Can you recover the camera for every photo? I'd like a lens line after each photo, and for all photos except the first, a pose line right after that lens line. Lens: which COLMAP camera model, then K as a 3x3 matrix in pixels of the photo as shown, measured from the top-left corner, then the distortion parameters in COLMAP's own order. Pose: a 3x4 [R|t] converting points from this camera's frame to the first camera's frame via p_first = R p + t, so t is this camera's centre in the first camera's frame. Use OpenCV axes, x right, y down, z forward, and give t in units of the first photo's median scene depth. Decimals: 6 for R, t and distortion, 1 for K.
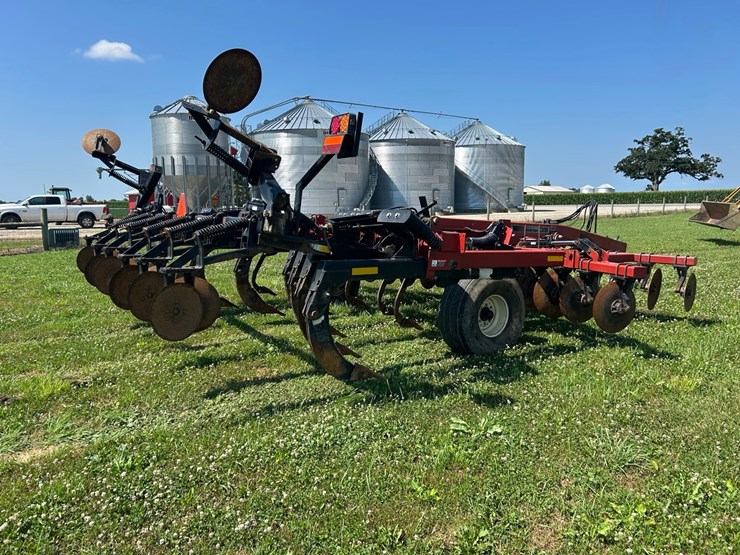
lens RADIAL K [[560.5, 0, 372.6], [0, 560.5, 274.9], [0, 0, 1]] dist [0.067549, -0.081626]
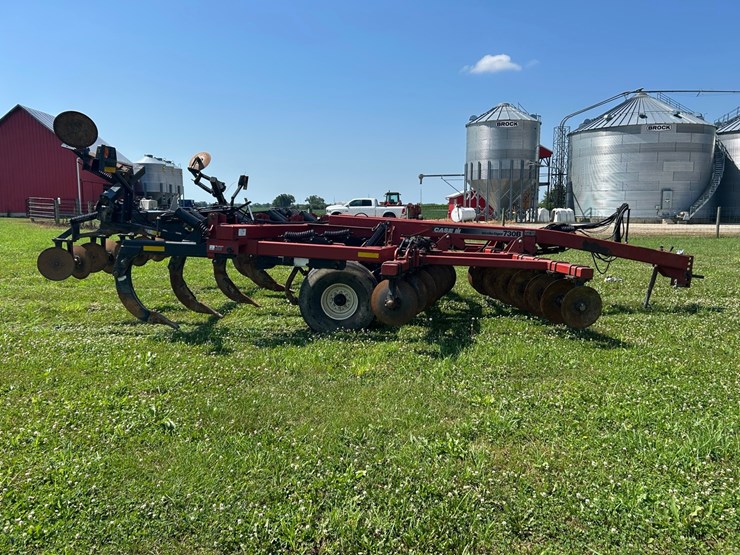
lens RADIAL K [[560.5, 0, 372.6], [0, 560.5, 274.9], [0, 0, 1]] dist [0.067549, -0.081626]
pose [[0.818139, 0.079078, -0.569557, 0.152071], [-0.081591, 0.996442, 0.021146, -0.002041], [0.569202, 0.029170, 0.821680, 0.013376]]
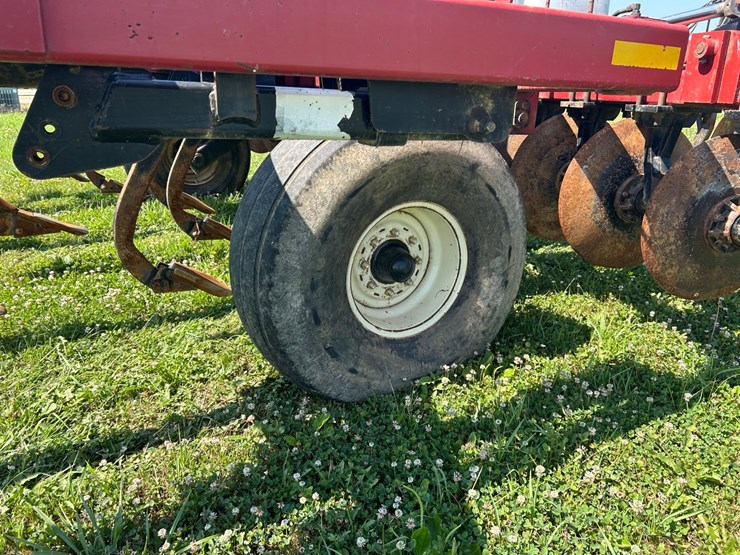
lens RADIAL K [[560.5, 0, 372.6], [0, 560.5, 274.9], [0, 0, 1]] dist [0.067549, -0.081626]
pose [[0.995204, 0.029393, -0.093305, 0.036544], [-0.009612, 0.978558, 0.205746, 0.002067], [0.097352, -0.203862, 0.974147, 0.115250]]
